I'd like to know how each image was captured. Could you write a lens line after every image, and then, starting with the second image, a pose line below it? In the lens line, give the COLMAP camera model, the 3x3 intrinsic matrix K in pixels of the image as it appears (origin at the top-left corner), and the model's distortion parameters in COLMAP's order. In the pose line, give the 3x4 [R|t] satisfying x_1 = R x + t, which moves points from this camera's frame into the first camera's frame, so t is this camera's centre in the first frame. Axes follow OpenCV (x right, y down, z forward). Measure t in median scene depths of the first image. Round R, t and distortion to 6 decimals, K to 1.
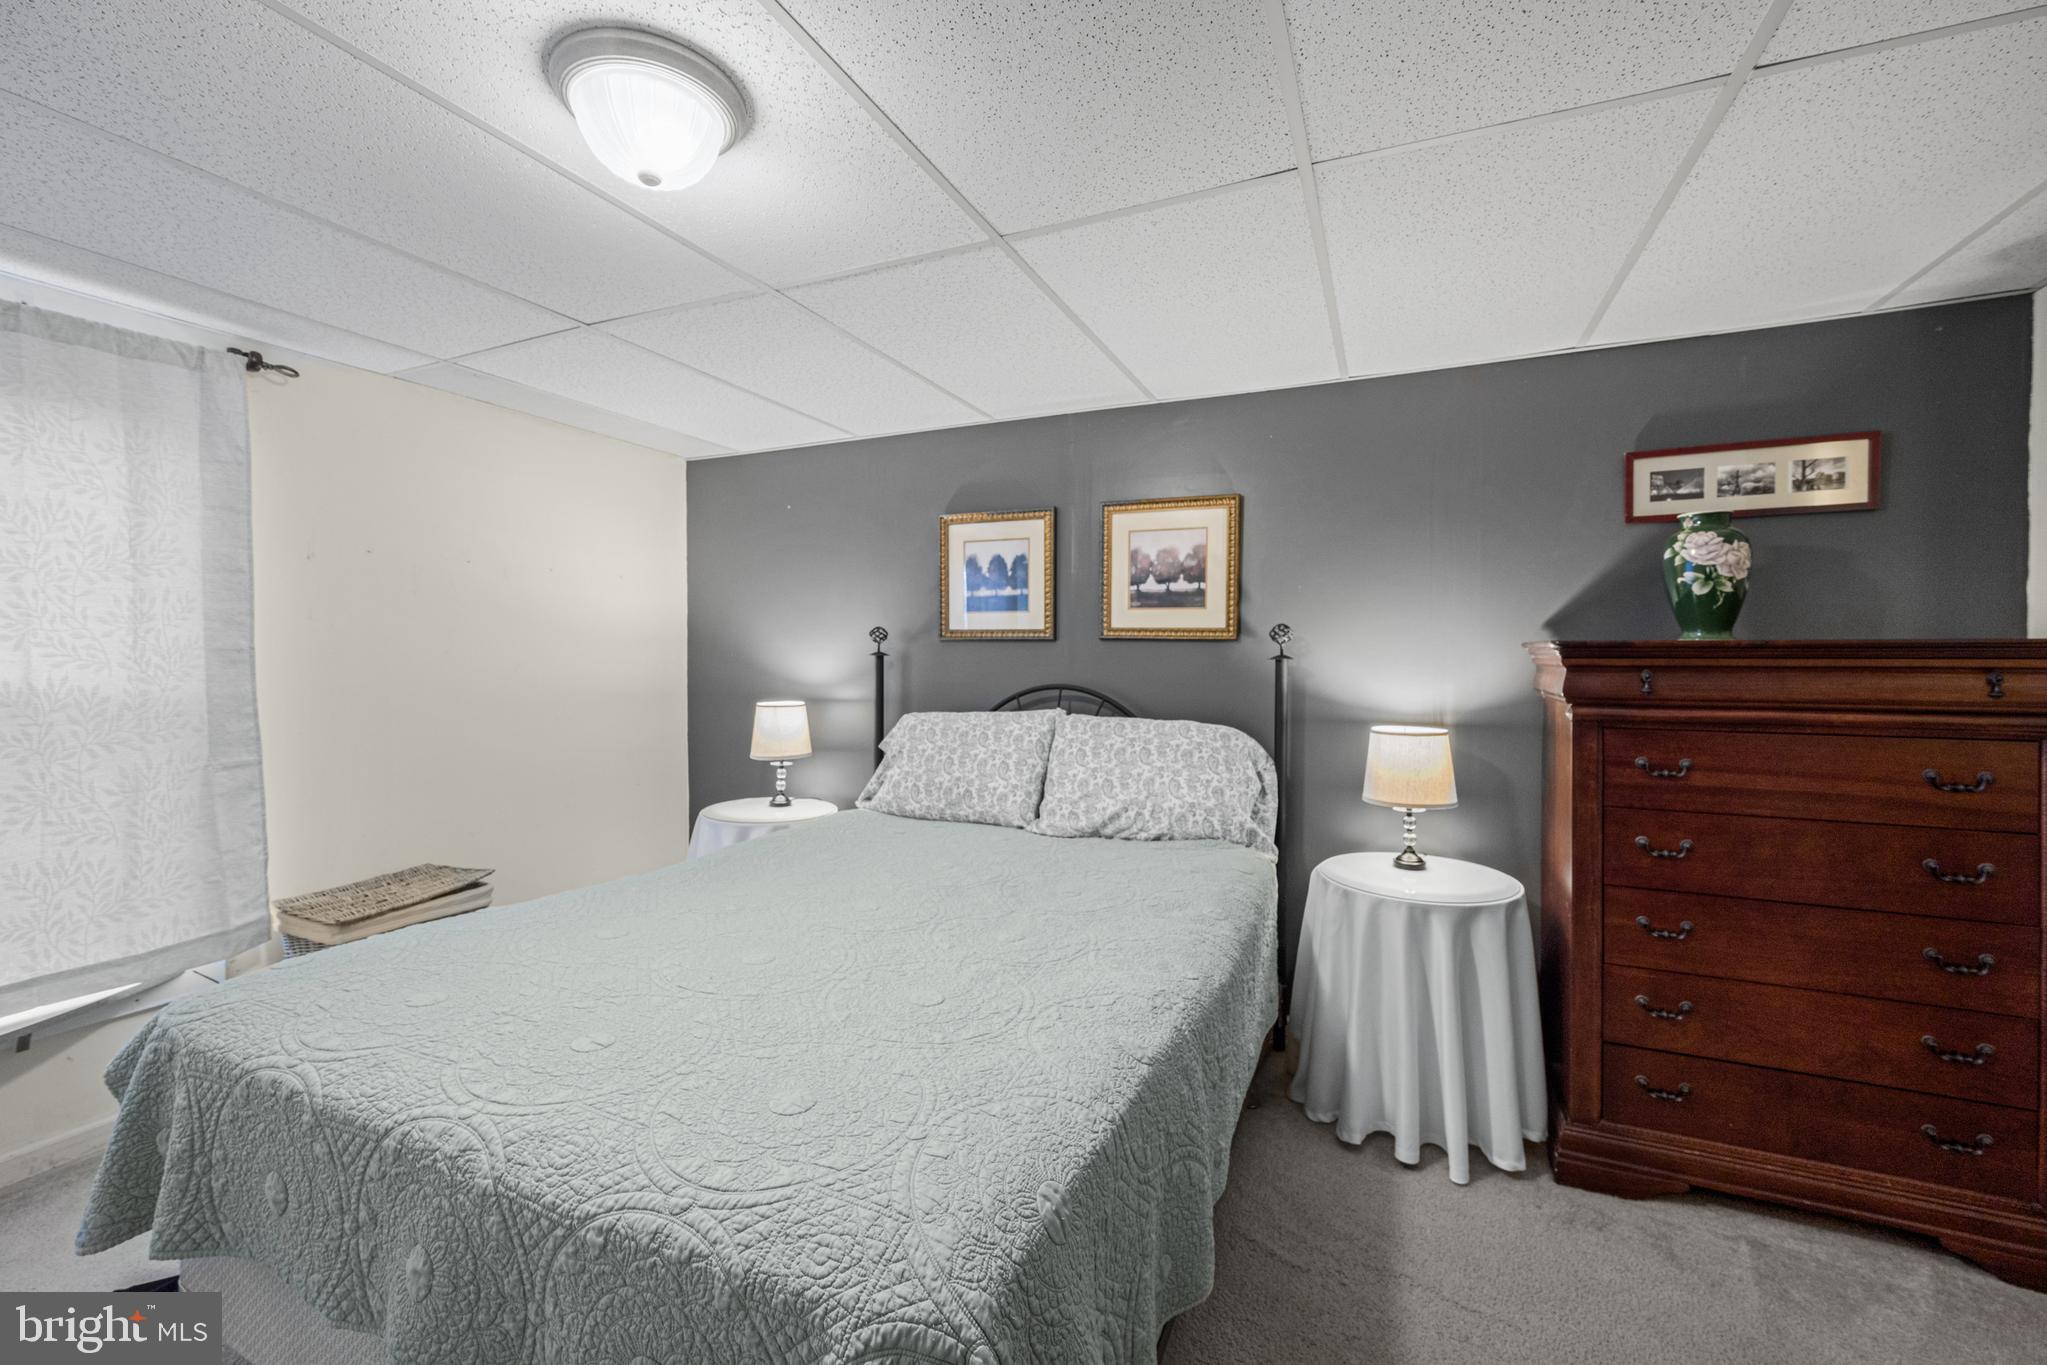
lens RADIAL K [[823.6, 0, 1020.4], [0, 823.6, 663.2], [0, 0, 1]] dist [-0.001468, 0.000220]
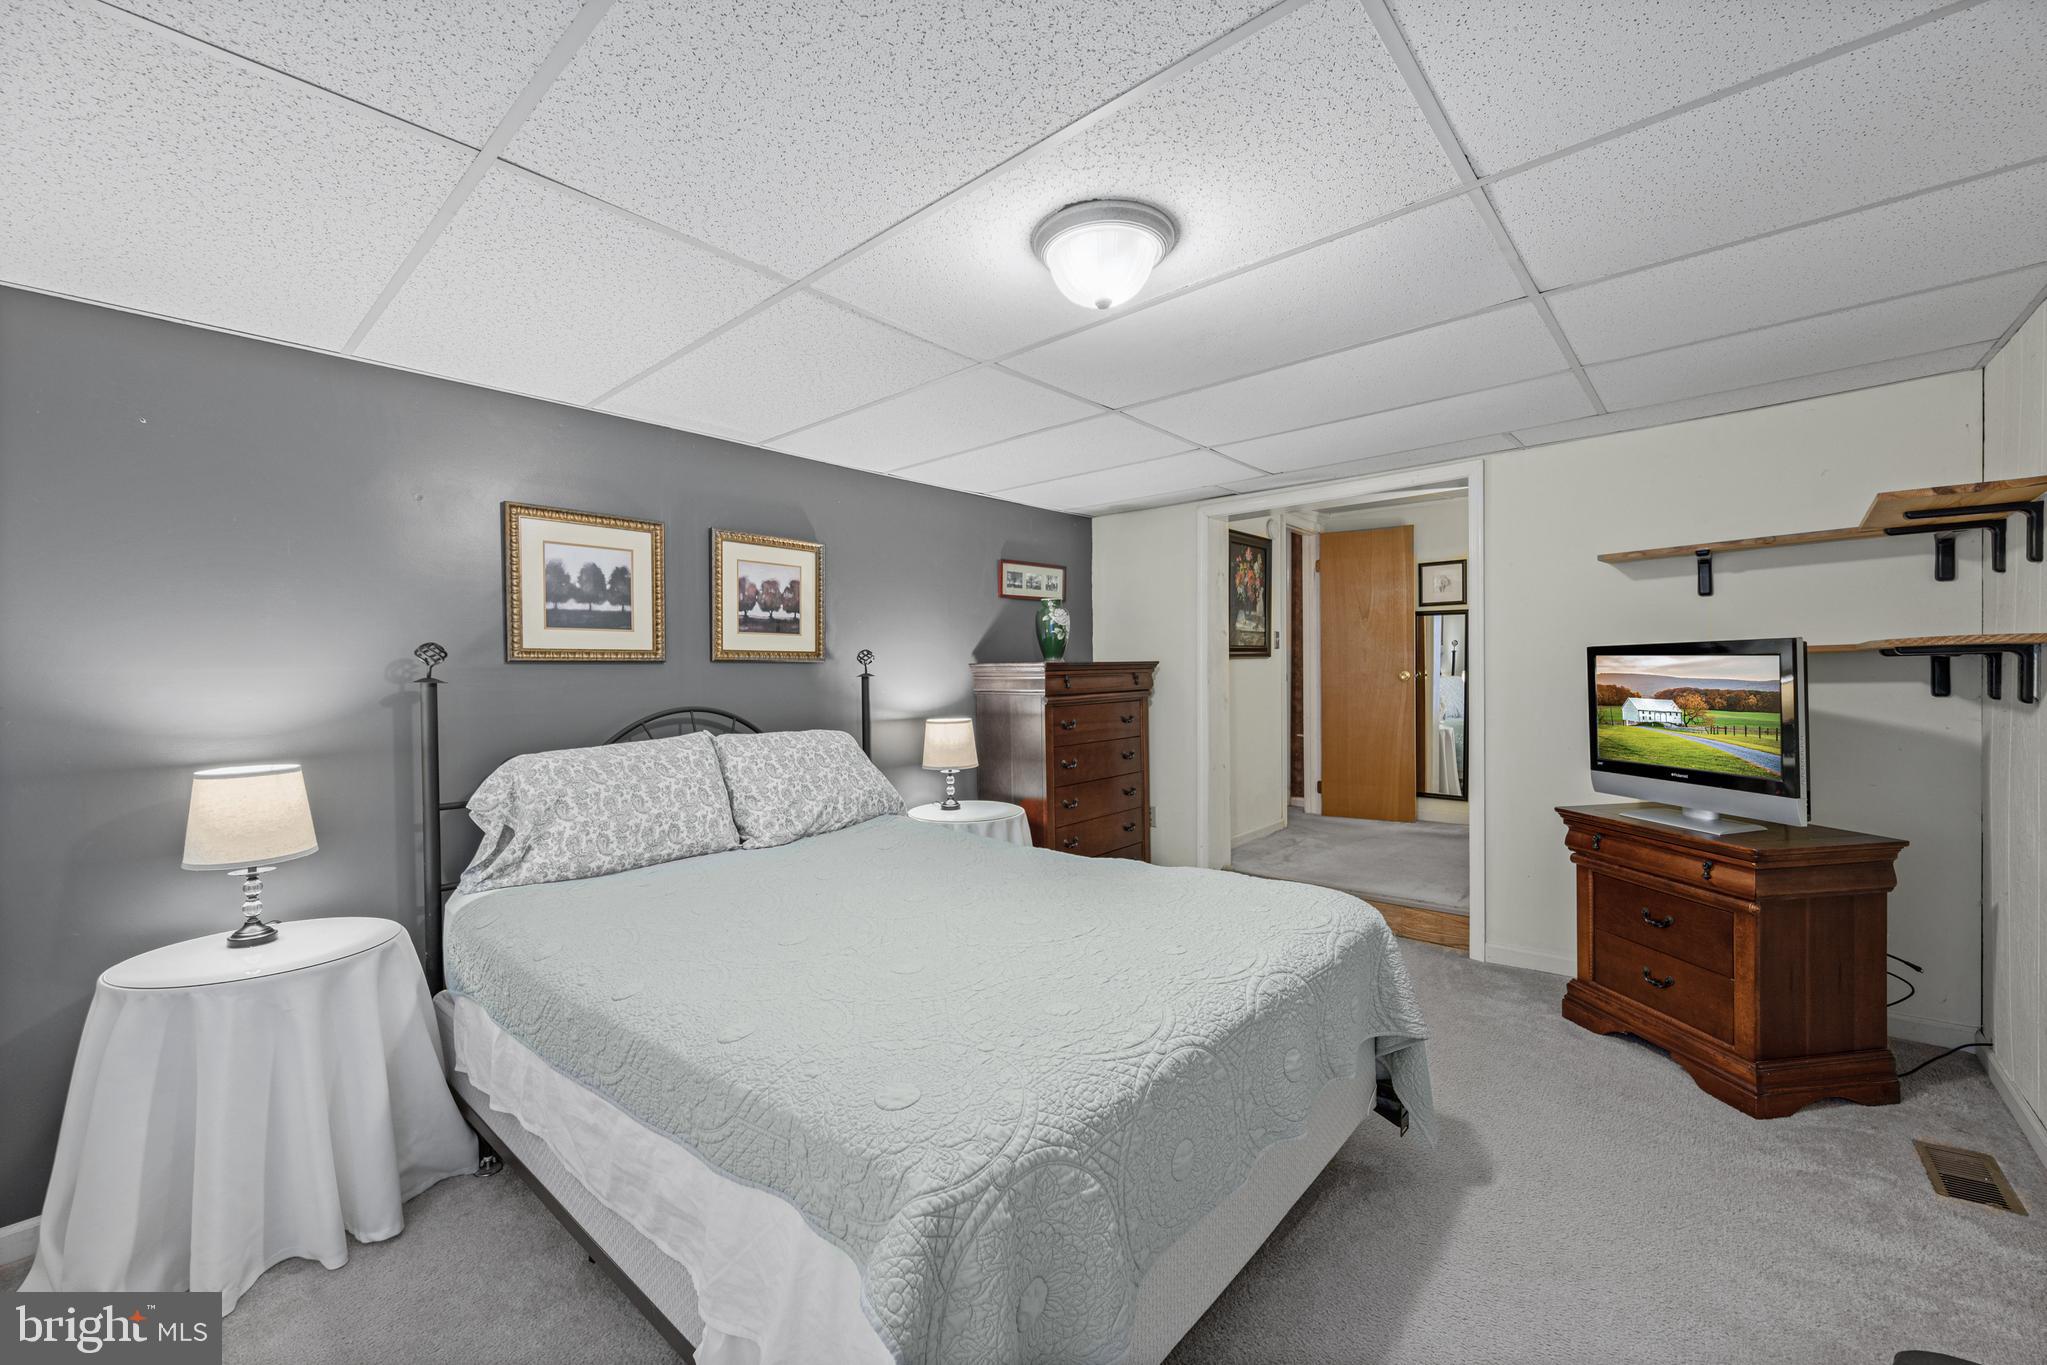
lens RADIAL K [[823.6, 0, 1020.4], [0, 823.6, 663.2], [0, 0, 1]] dist [-0.001468, 0.000220]
pose [[0.295358, -0.000788, 0.955386, -0.807400], [0.026535, 0.999621, -0.007379, -0.008740], [-0.955018, 0.027530, 0.295267, 0.347283]]
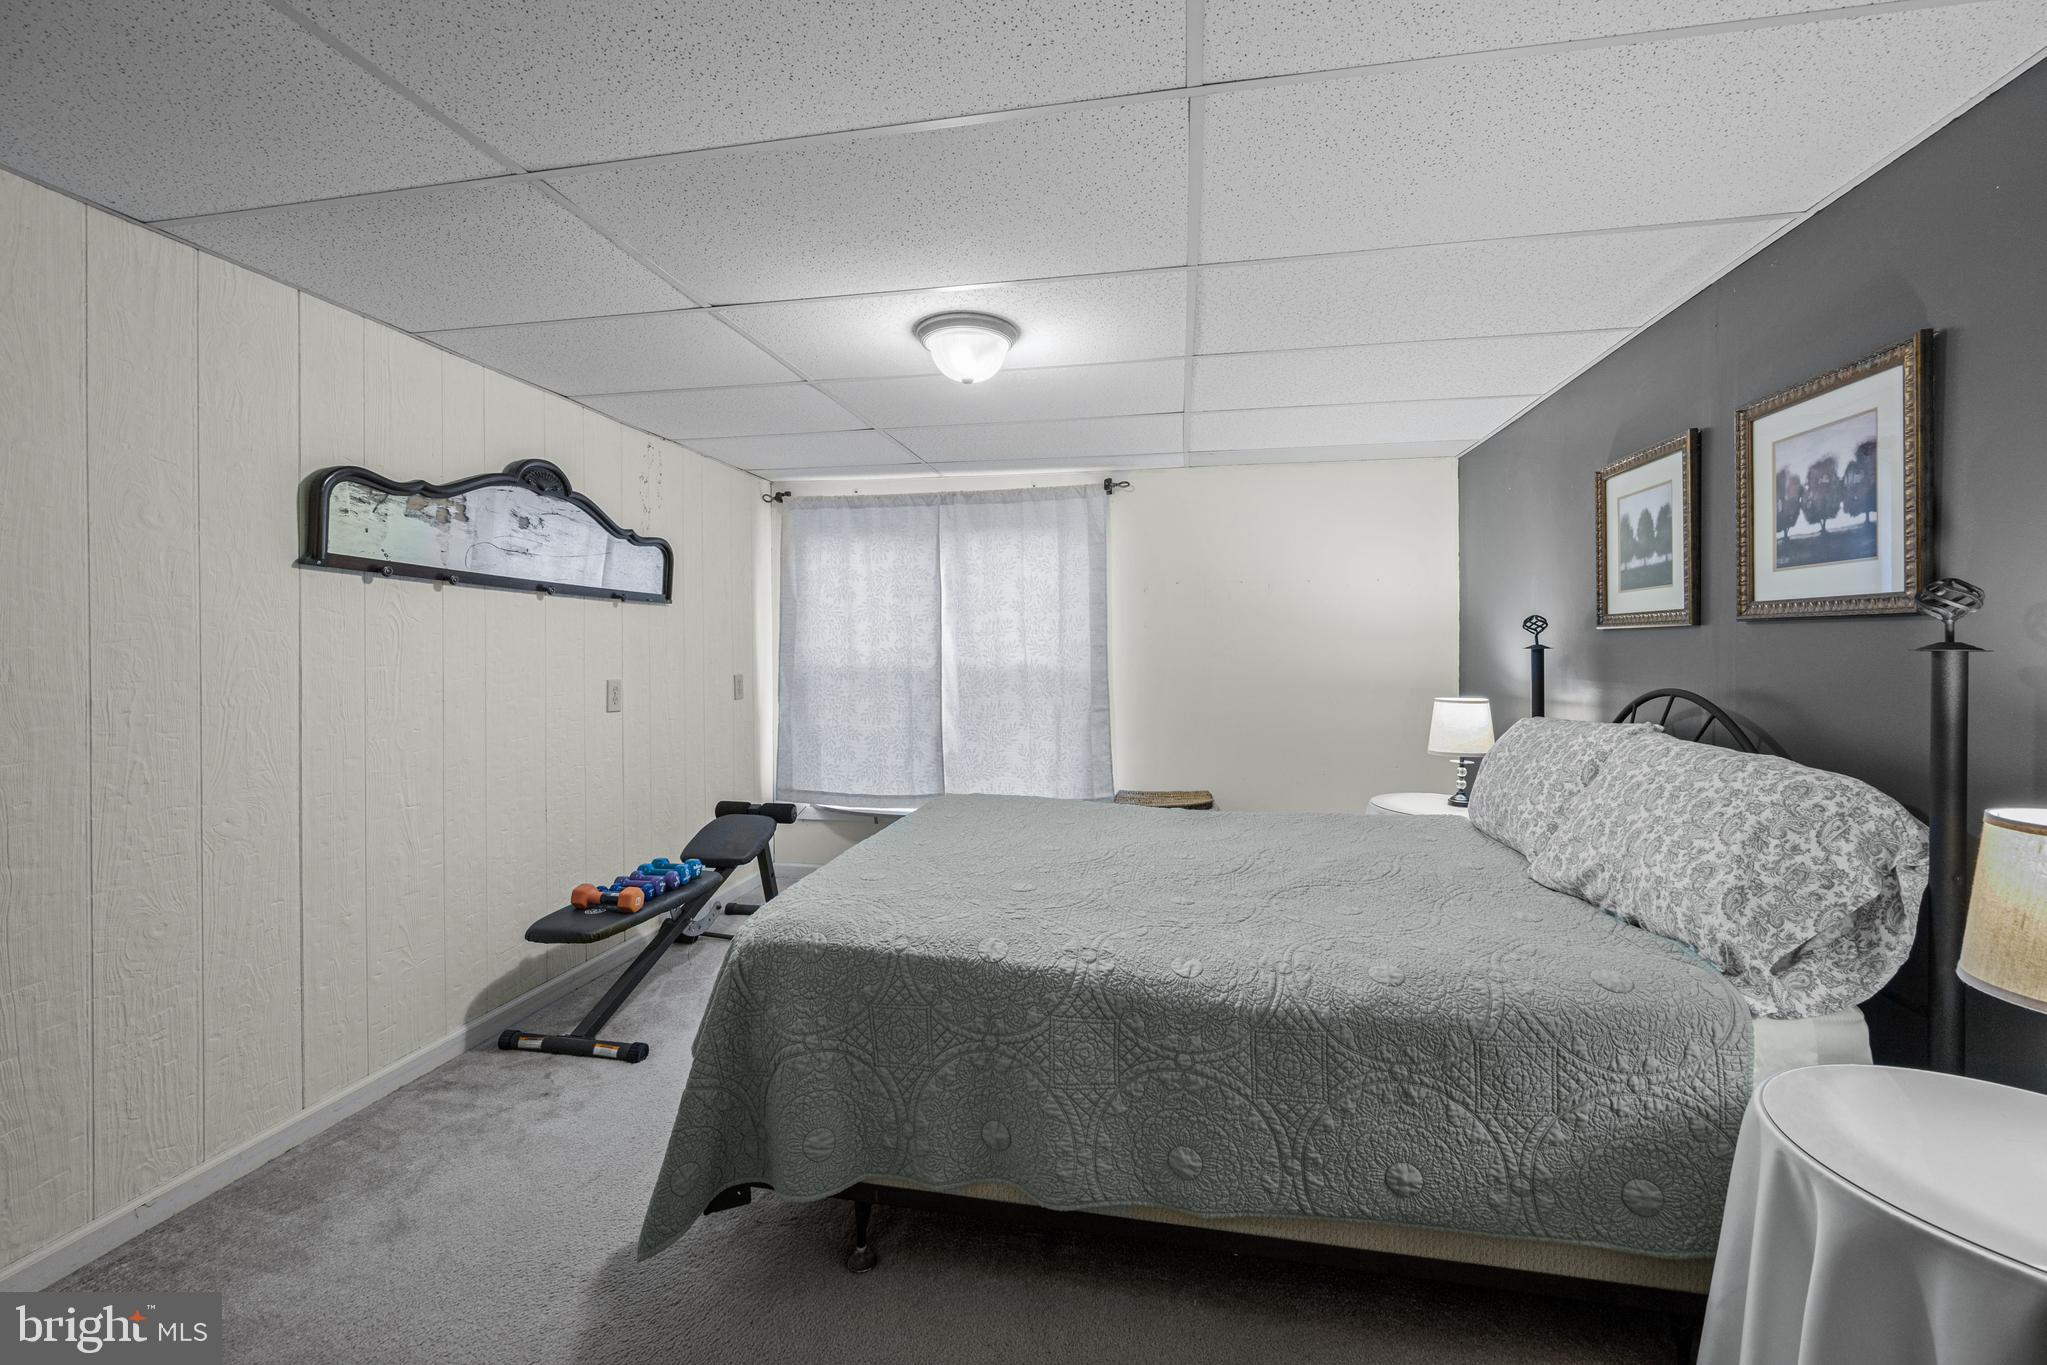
lens RADIAL K [[823.6, 0, 1020.4], [0, 823.6, 663.2], [0, 0, 1]] dist [-0.001468, 0.000220]
pose [[0.232787, 0.012660, -0.972445, 0.616690], [-0.011747, 0.999879, 0.010205, 0.003714], [0.972457, 0.009047, 0.232907, 0.325239]]
